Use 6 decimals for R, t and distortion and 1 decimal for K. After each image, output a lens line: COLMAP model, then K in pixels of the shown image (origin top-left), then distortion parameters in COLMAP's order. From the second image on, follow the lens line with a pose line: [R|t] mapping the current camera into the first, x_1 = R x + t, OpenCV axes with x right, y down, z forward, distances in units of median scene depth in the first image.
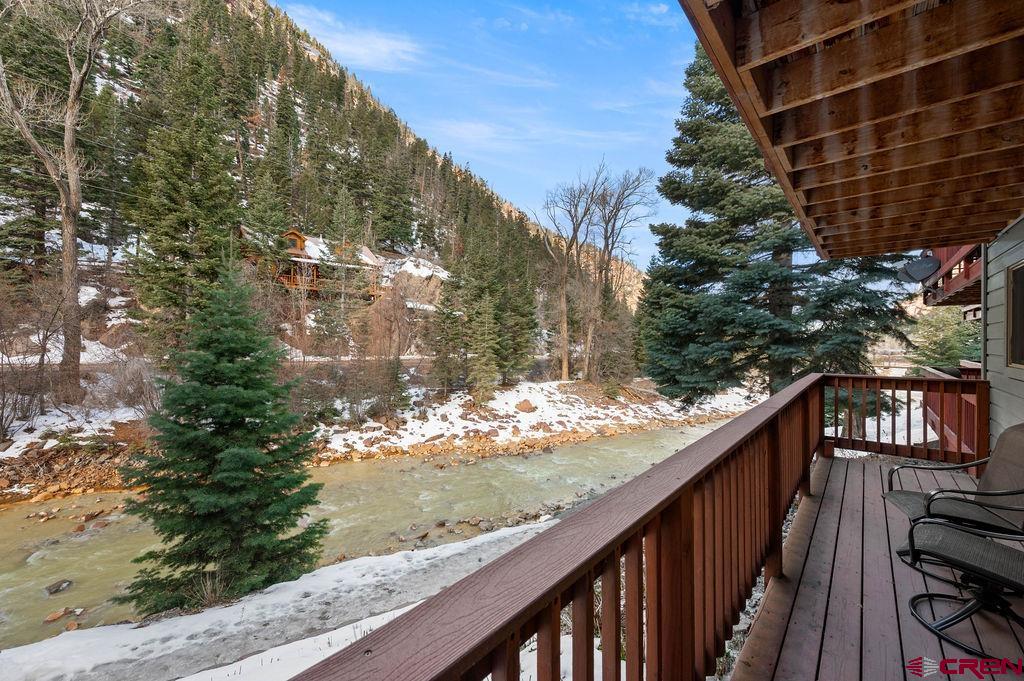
lens RADIAL K [[402.2, 0, 514.6], [0, 402.2, 341.0], [0, 0, 1]] dist [-0.000165, -0.000087]
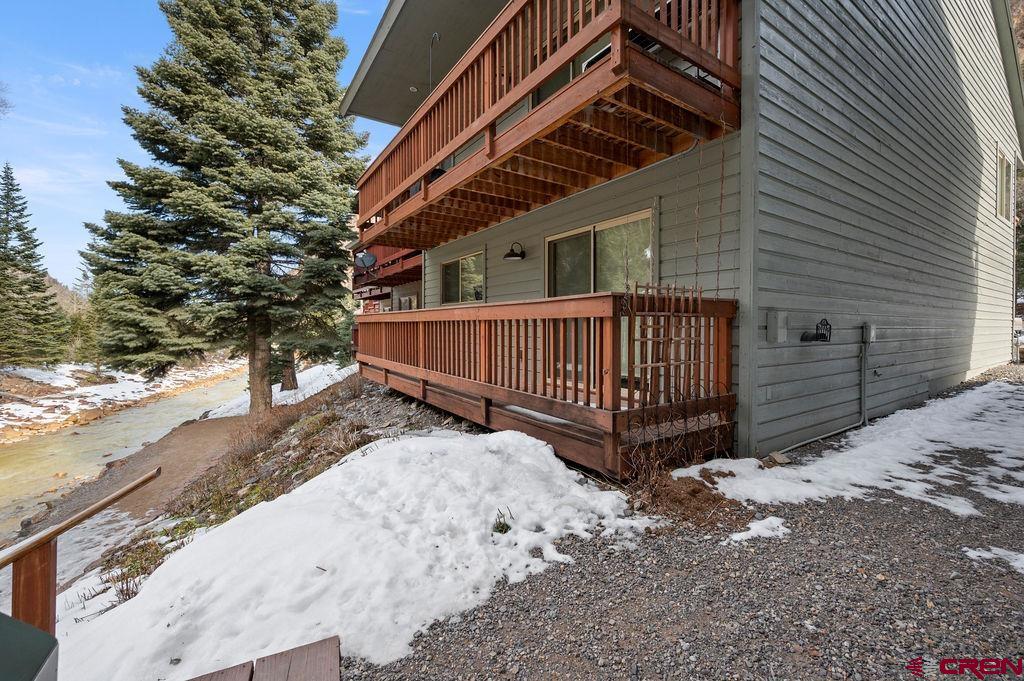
lens RADIAL K [[420.5, 0, 516.0], [0, 420.5, 328.4], [0, 0, 1]] dist [-0.000646, -0.000274]
pose [[0.260457, -0.008157, 0.965451, -0.419885], [-0.000990, 0.999962, 0.008715, 0.073678], [-0.965485, -0.003226, 0.260438, -0.021998]]
